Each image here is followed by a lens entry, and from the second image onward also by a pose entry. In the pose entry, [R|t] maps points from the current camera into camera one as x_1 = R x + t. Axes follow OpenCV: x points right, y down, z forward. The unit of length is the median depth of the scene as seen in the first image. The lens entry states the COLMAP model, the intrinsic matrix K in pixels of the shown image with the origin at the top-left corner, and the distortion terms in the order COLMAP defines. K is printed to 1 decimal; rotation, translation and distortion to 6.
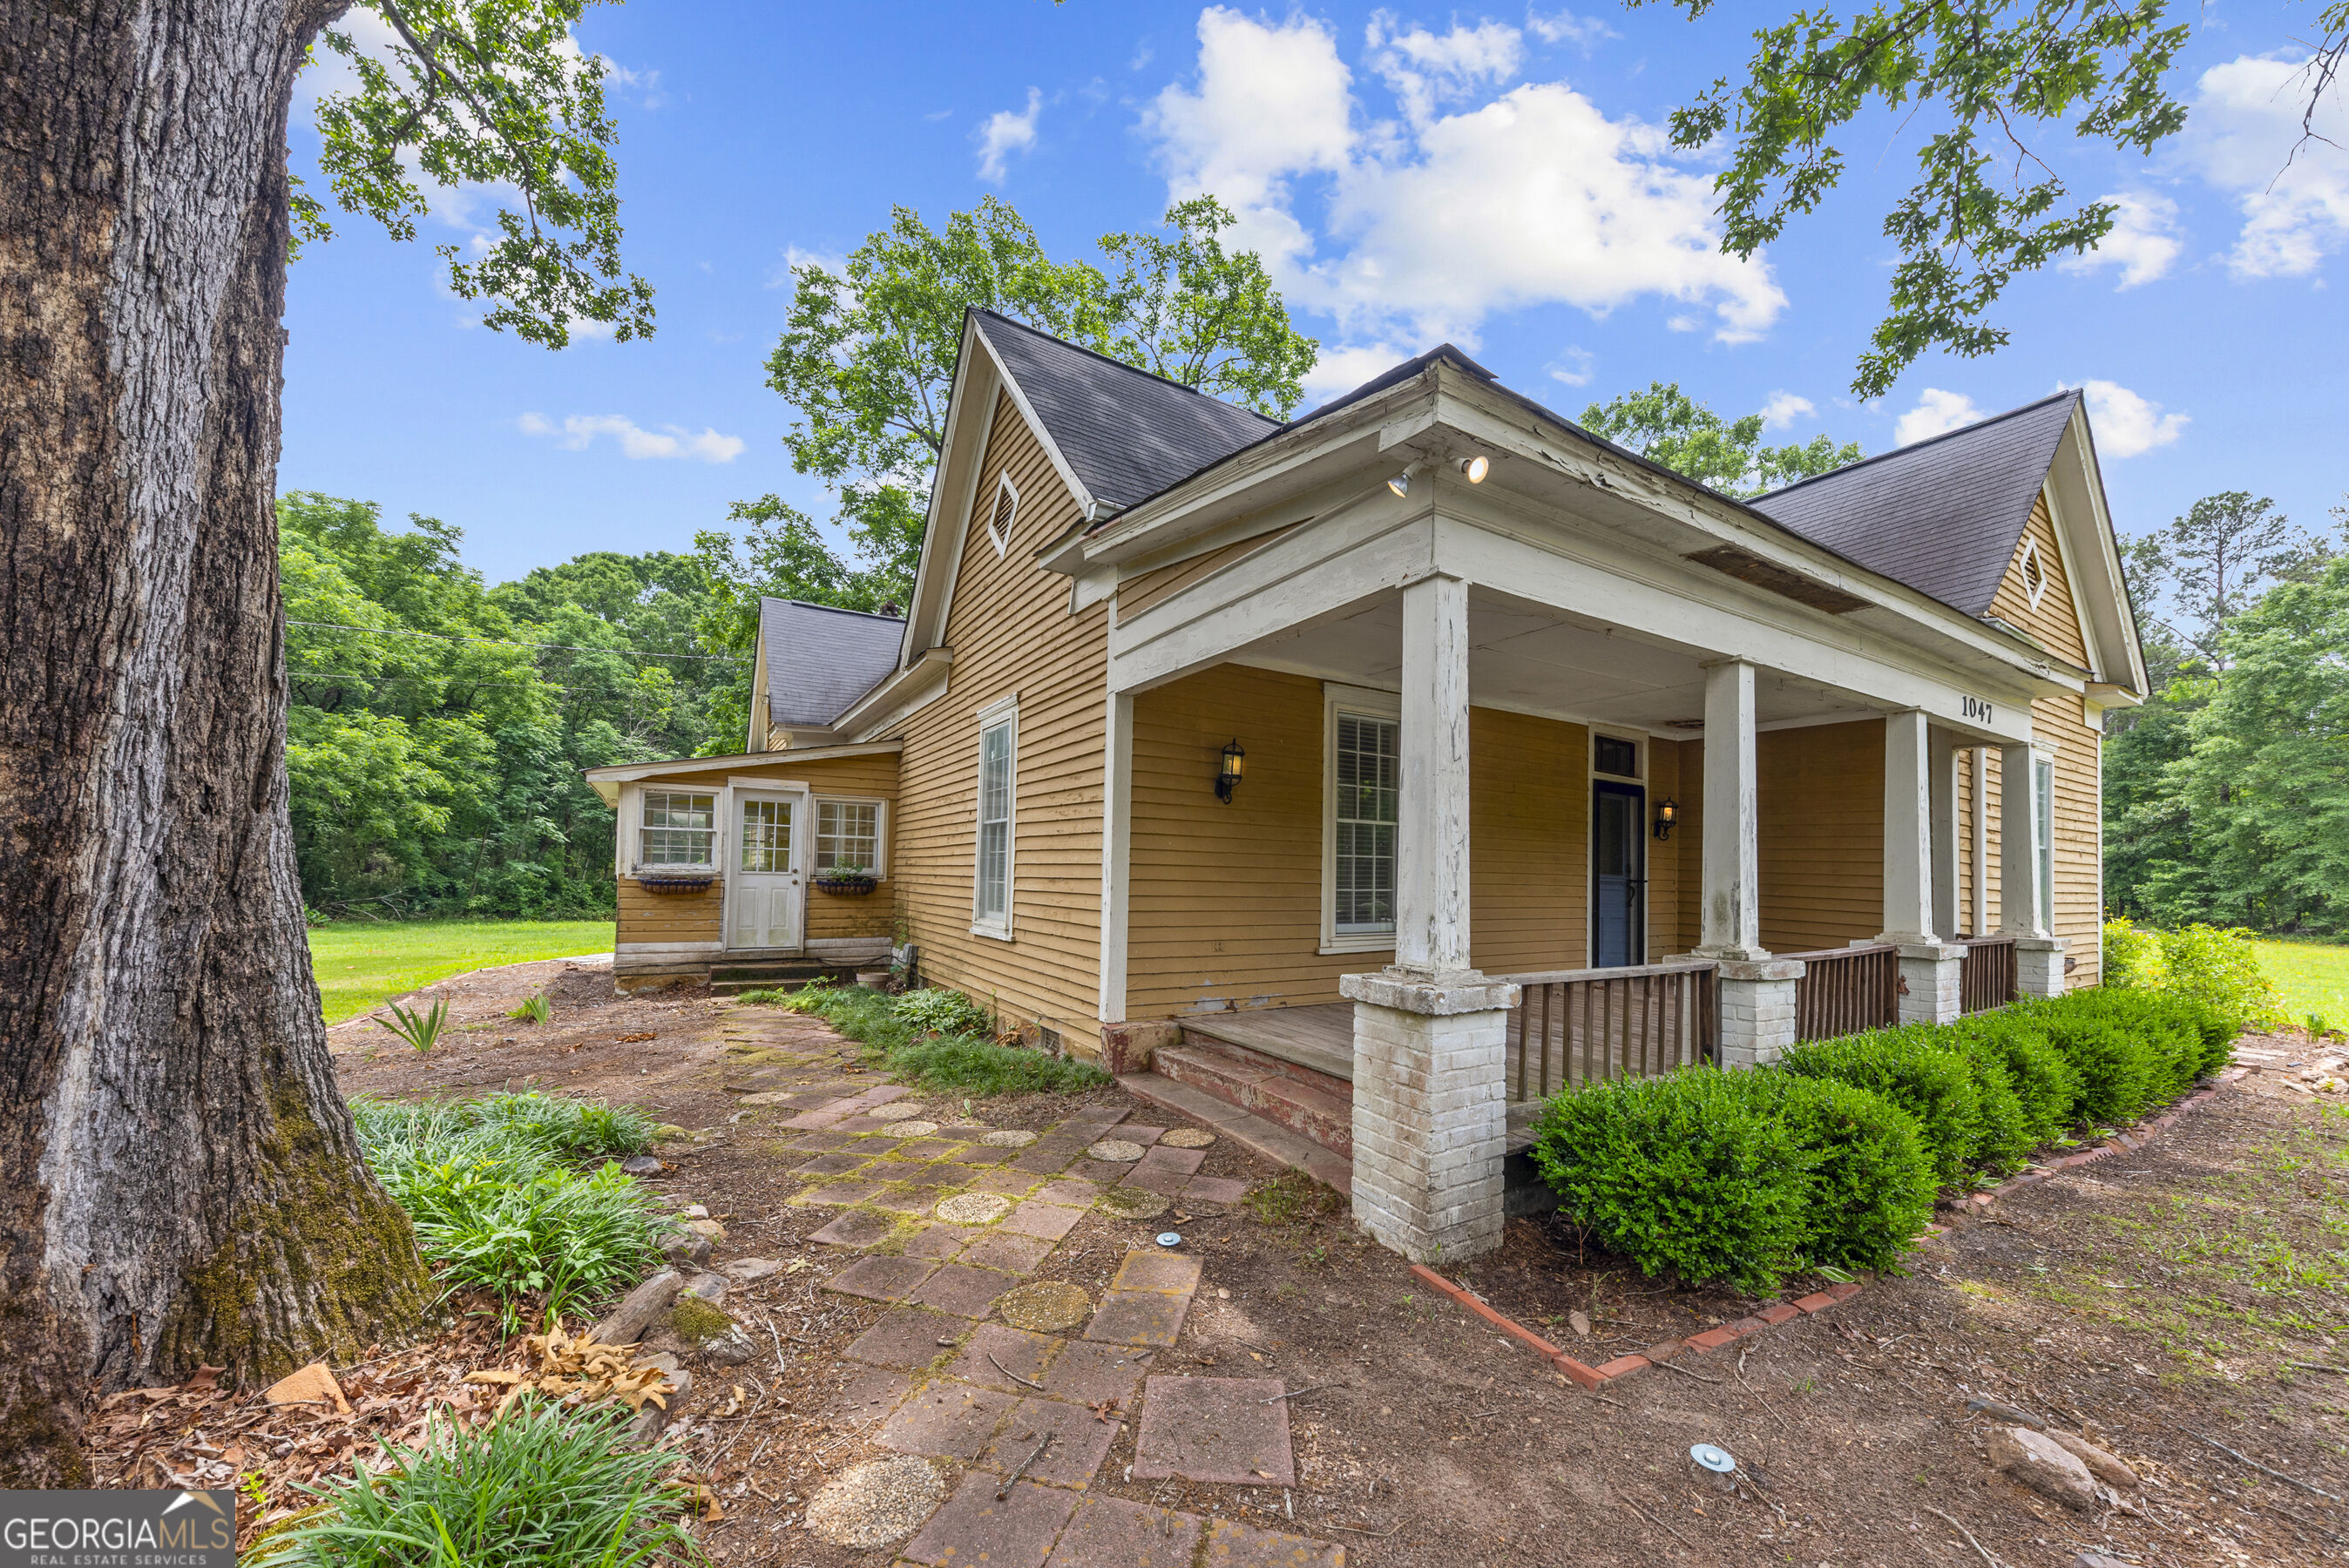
lens RADIAL K [[841.1, 0, 1176.5], [0, 841.1, 838.6], [0, 0, 1]] dist [0.000626, 0.000027]
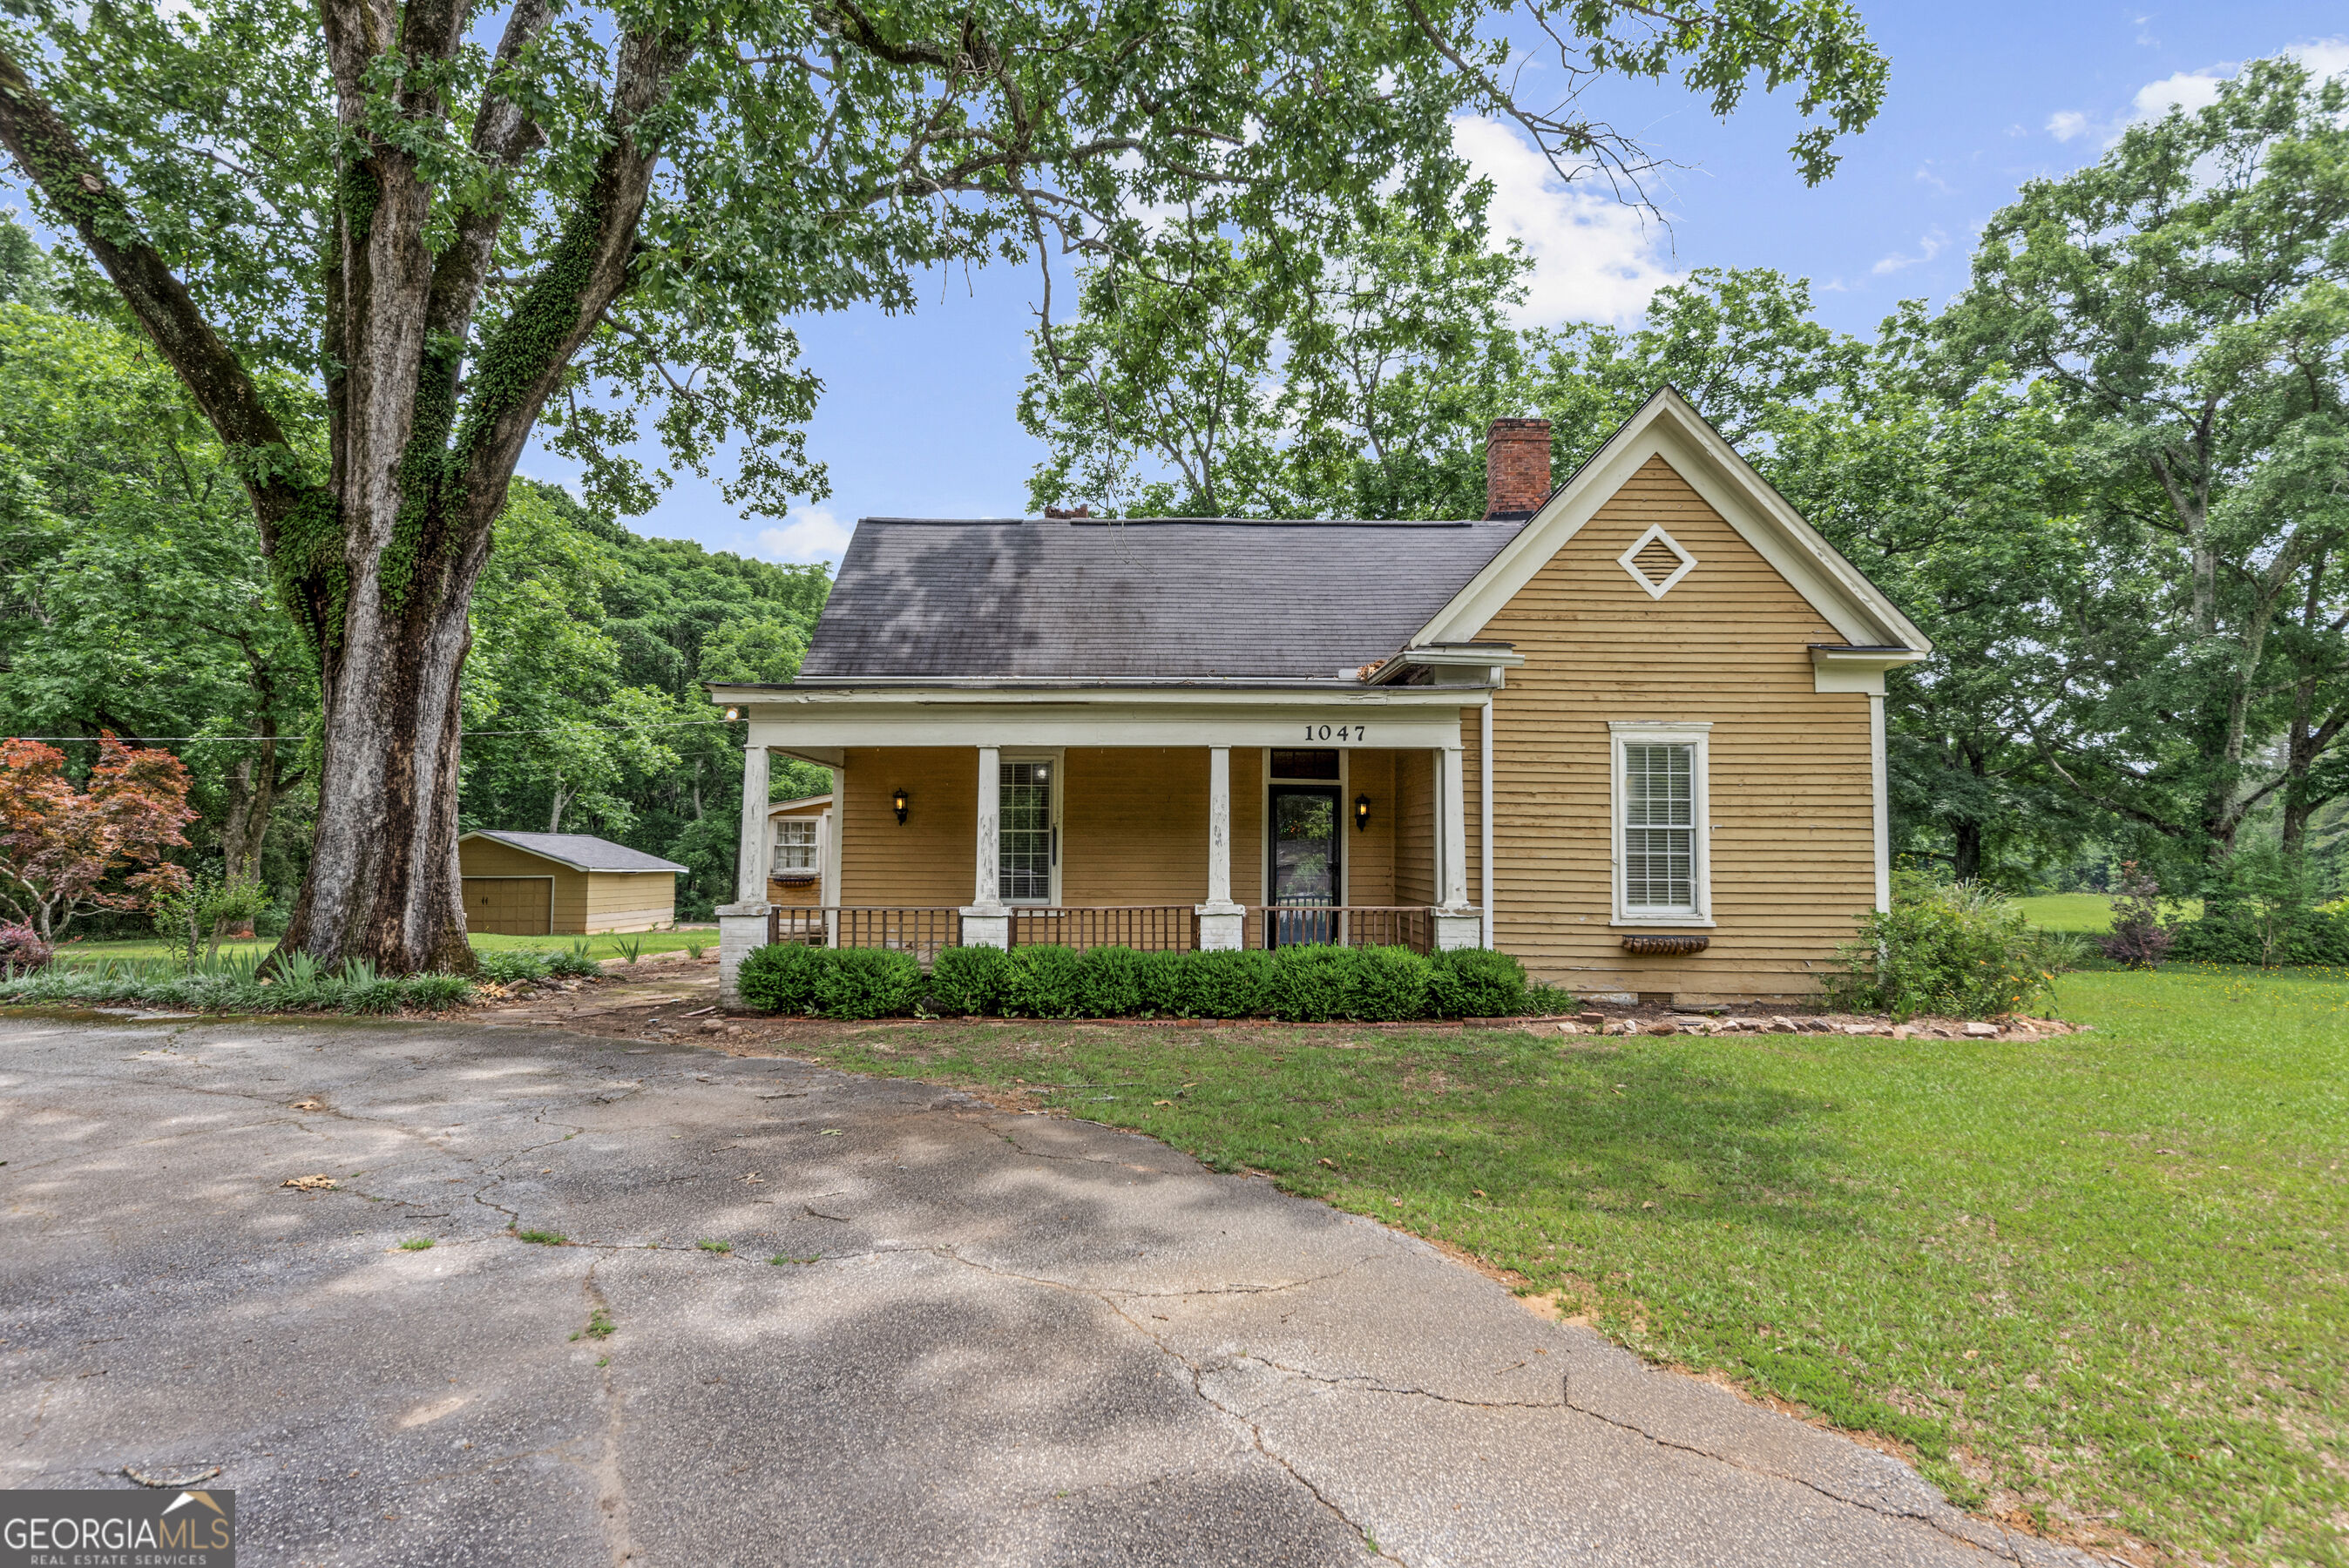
lens RADIAL K [[1180.1, 0, 1174.5], [0, 1180.1, 784.0], [0, 0, 1]] dist [0.000287, -0.000080]
pose [[0.845345, -0.055248, -0.531356, 1.130834], [0.035229, 0.998238, -0.047745, 0.004979], [0.533058, 0.021642, 0.845802, -0.455586]]
